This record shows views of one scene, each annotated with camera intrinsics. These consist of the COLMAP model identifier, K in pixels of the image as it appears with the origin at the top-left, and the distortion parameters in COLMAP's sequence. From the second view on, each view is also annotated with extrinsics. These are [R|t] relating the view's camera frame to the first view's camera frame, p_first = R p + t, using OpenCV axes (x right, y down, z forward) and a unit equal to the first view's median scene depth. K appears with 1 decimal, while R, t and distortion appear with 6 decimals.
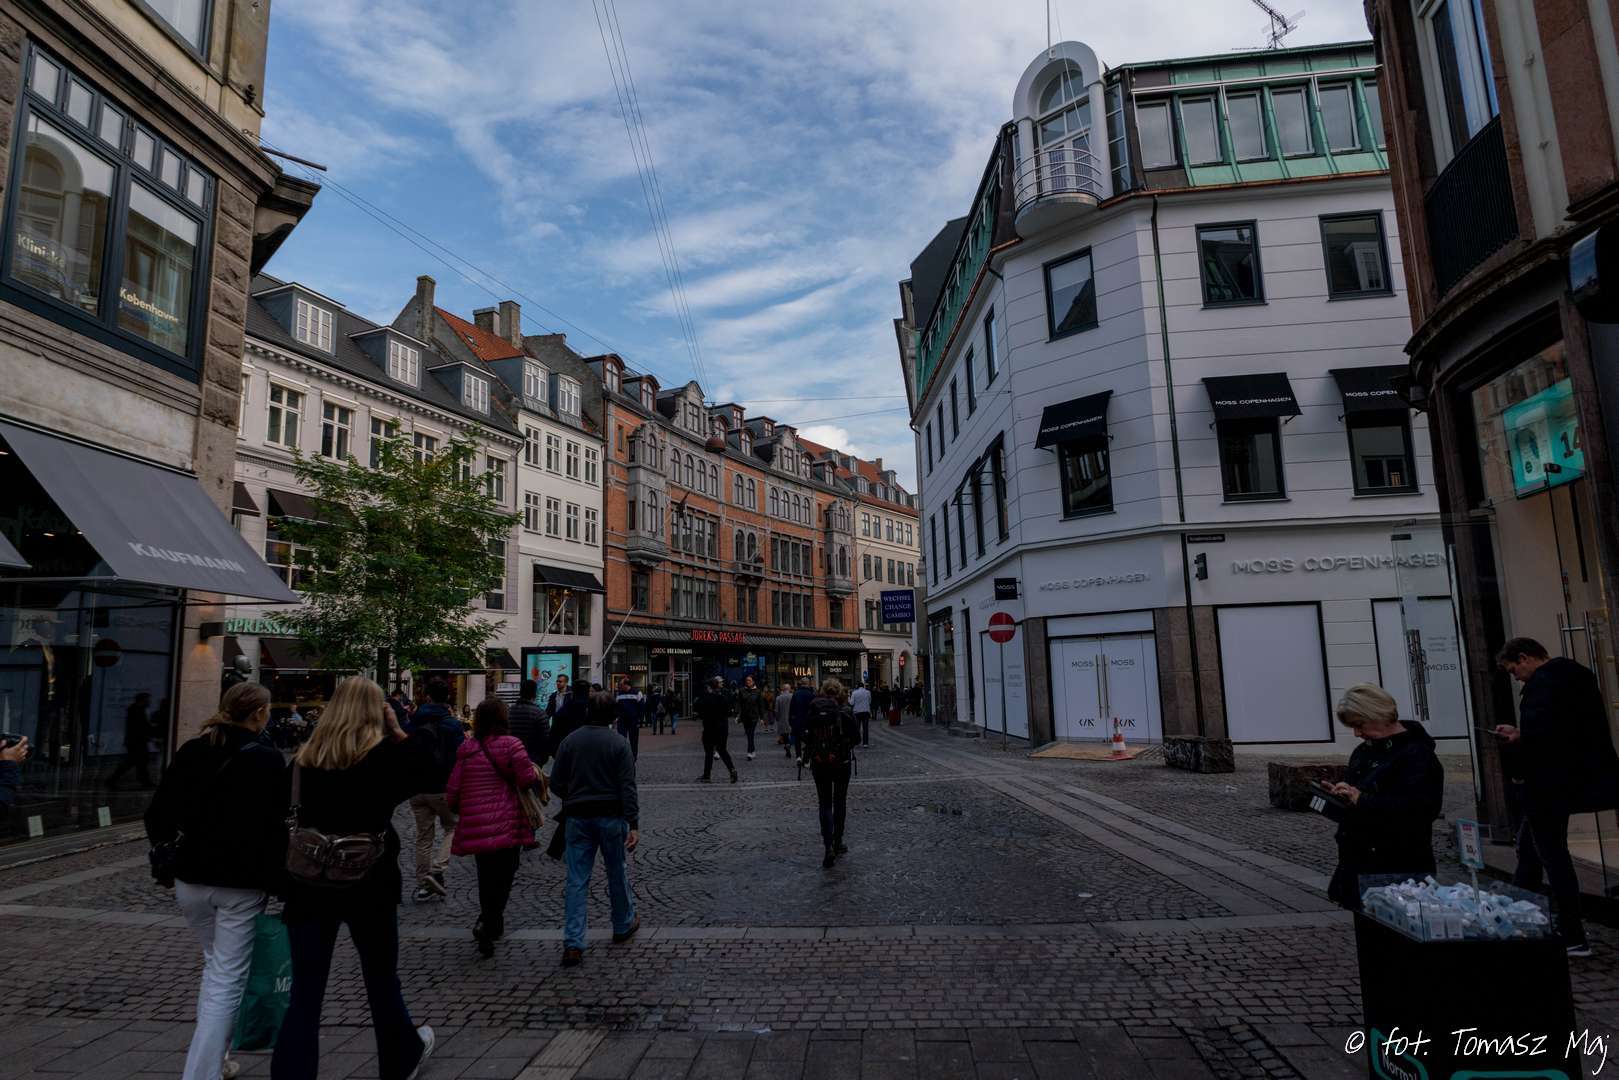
lens RADIAL K [[923.9, 0, 811.4], [0, 923.9, 539.3], [0, 0, 1]] dist [-0.028226, 0.001860]
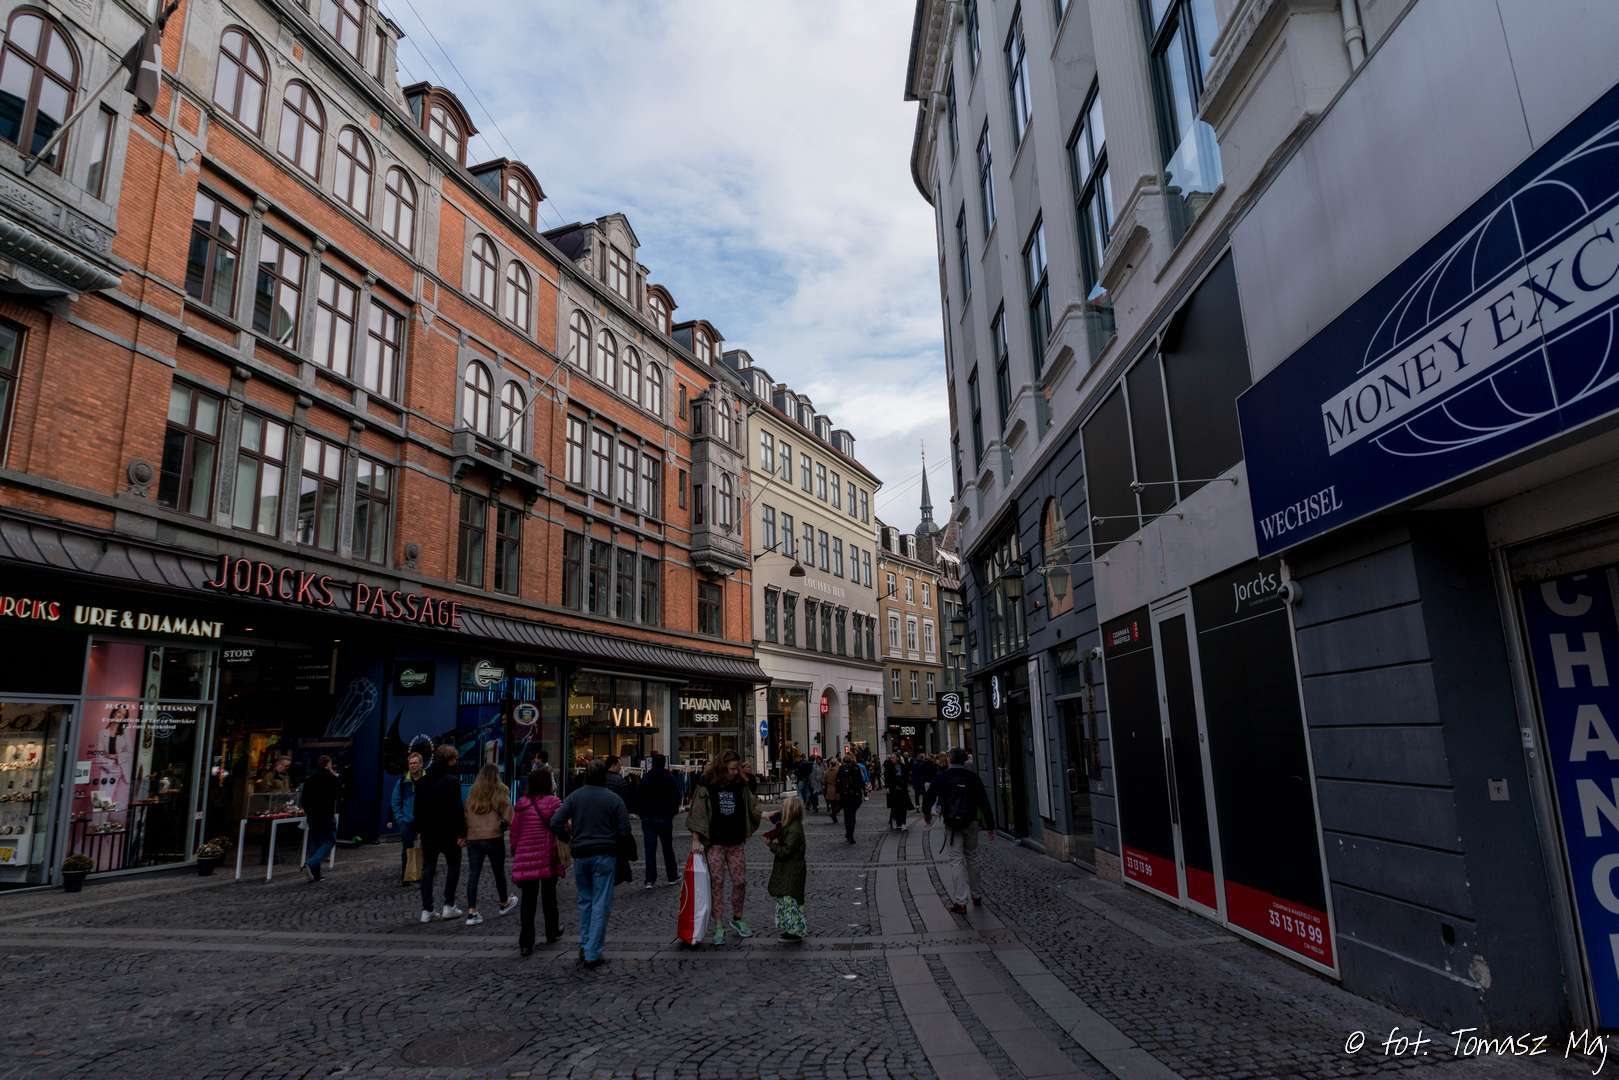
lens RADIAL K [[923.9, 0, 807.8], [0, 923.9, 540.5], [0, 0, 1]] dist [-0.028226, 0.001860]
pose [[0.990824, 0.026354, 0.132567, 0.012051], [-0.017399, 0.997516, -0.068264, 0.079402], [-0.134037, 0.065332, 0.988820, 0.494668]]
